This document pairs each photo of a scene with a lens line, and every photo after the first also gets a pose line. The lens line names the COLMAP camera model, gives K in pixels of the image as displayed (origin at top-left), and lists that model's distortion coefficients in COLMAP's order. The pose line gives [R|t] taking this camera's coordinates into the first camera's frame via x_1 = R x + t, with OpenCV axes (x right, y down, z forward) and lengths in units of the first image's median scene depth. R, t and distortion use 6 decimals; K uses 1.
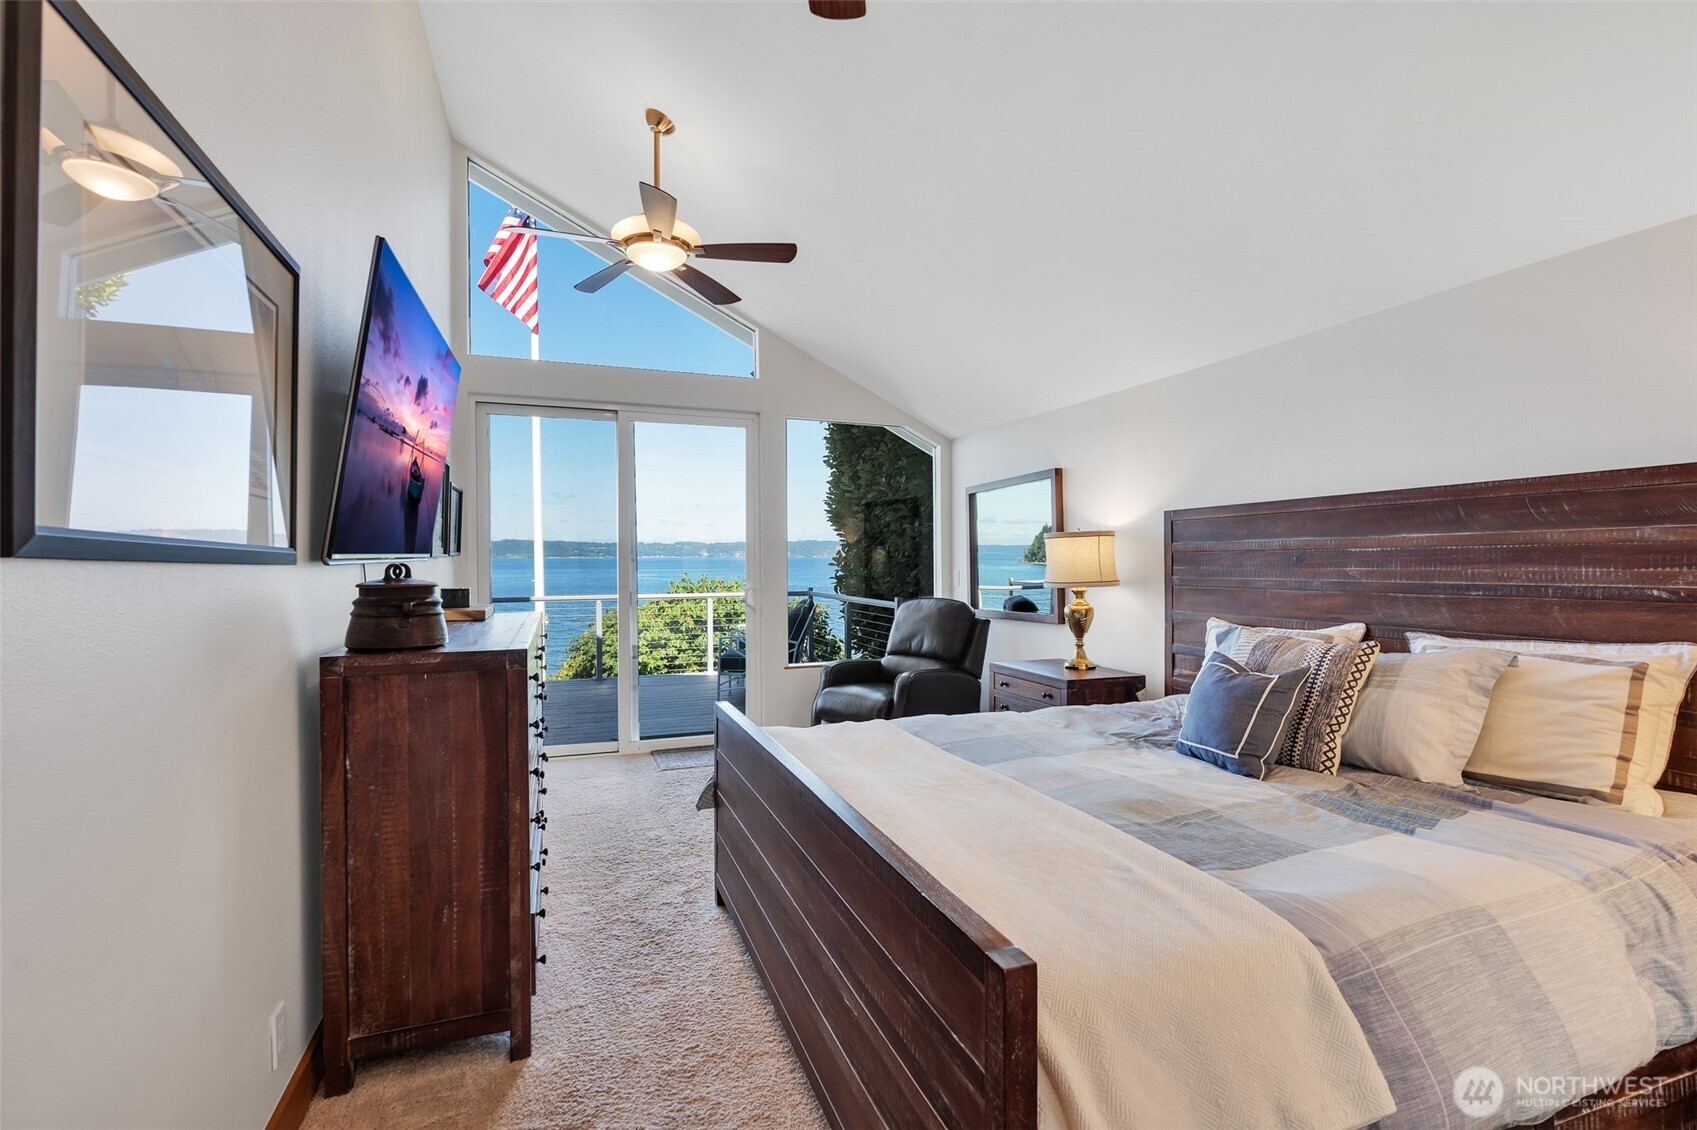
lens RADIAL K [[766.8, 0, 859.3], [0, 766.8, 558.8], [0, 0, 1]] dist [-0.002594, 0.001149]
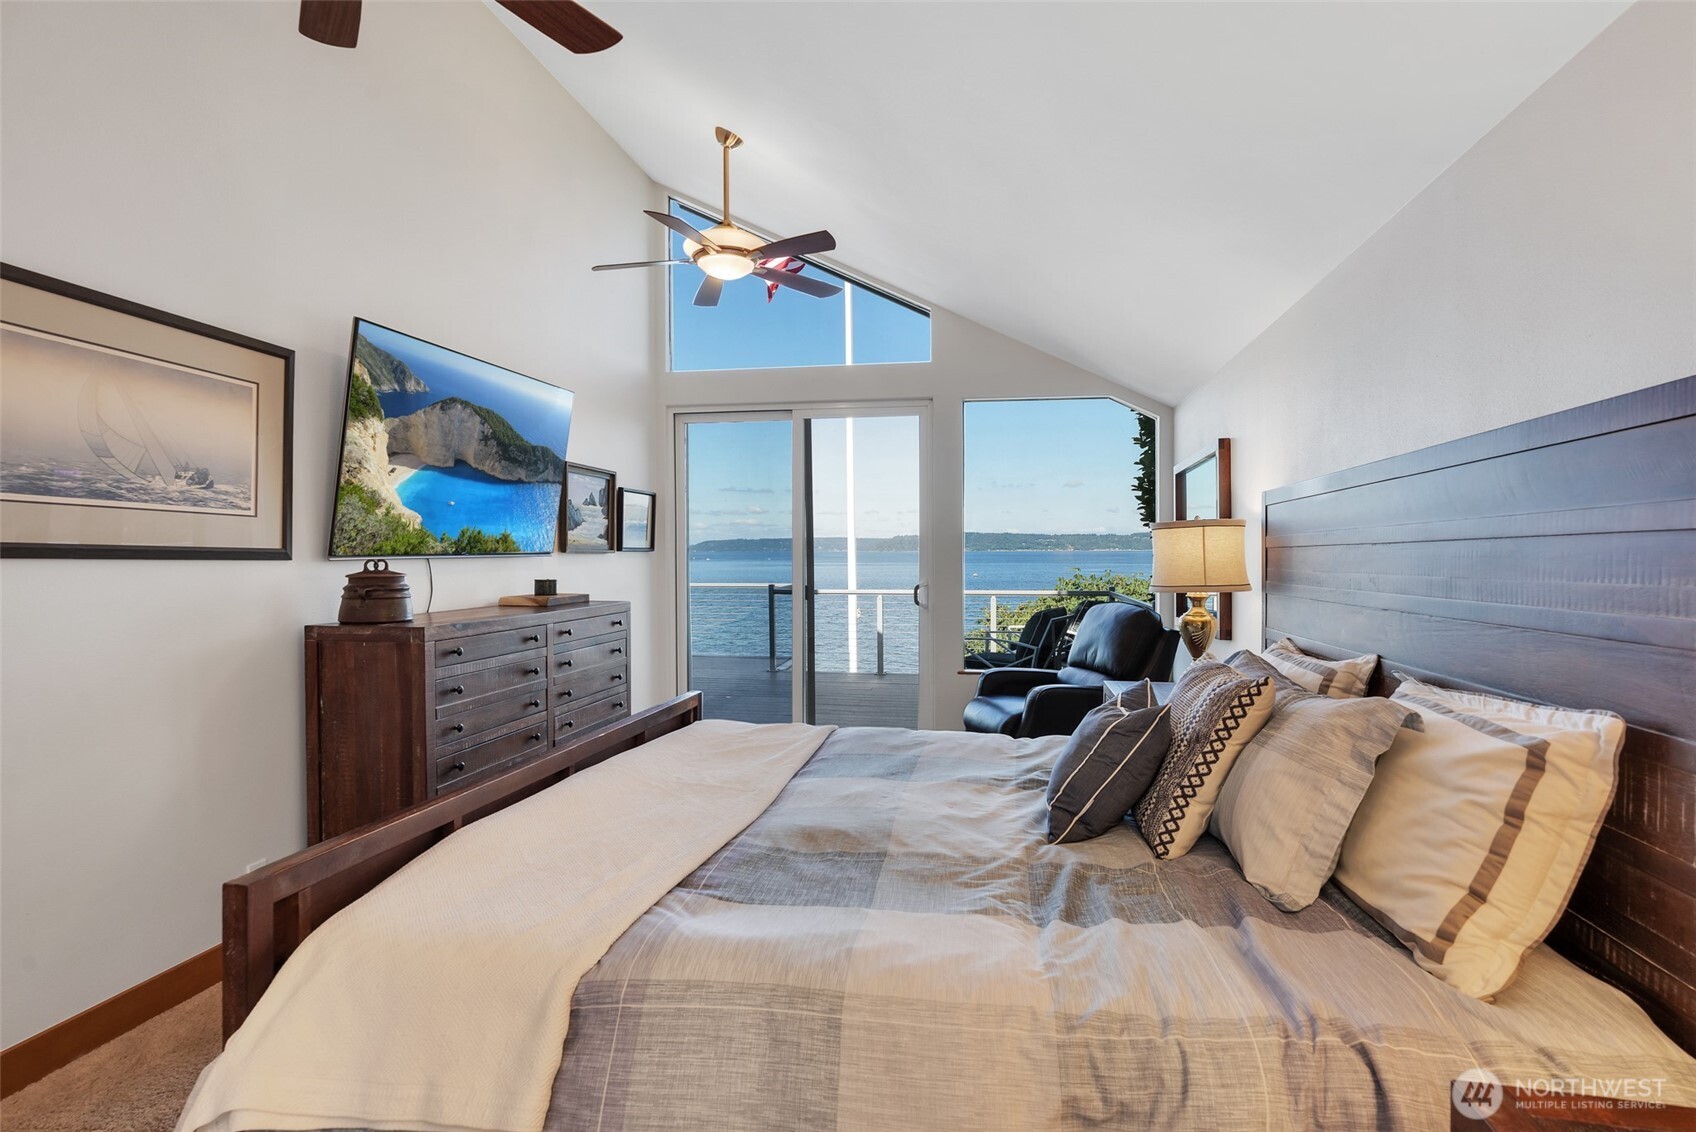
lens RADIAL K [[853.7, 0, 855.7], [0, 853.7, 557.6], [0, 0, 1]] dist [-0.002260, -0.001475]
pose [[0.853808, 0.003747, -0.520574, 0.900167], [-0.000226, 0.999977, 0.006828, -0.007808], [0.520587, -0.005712, 0.853789, 0.168627]]
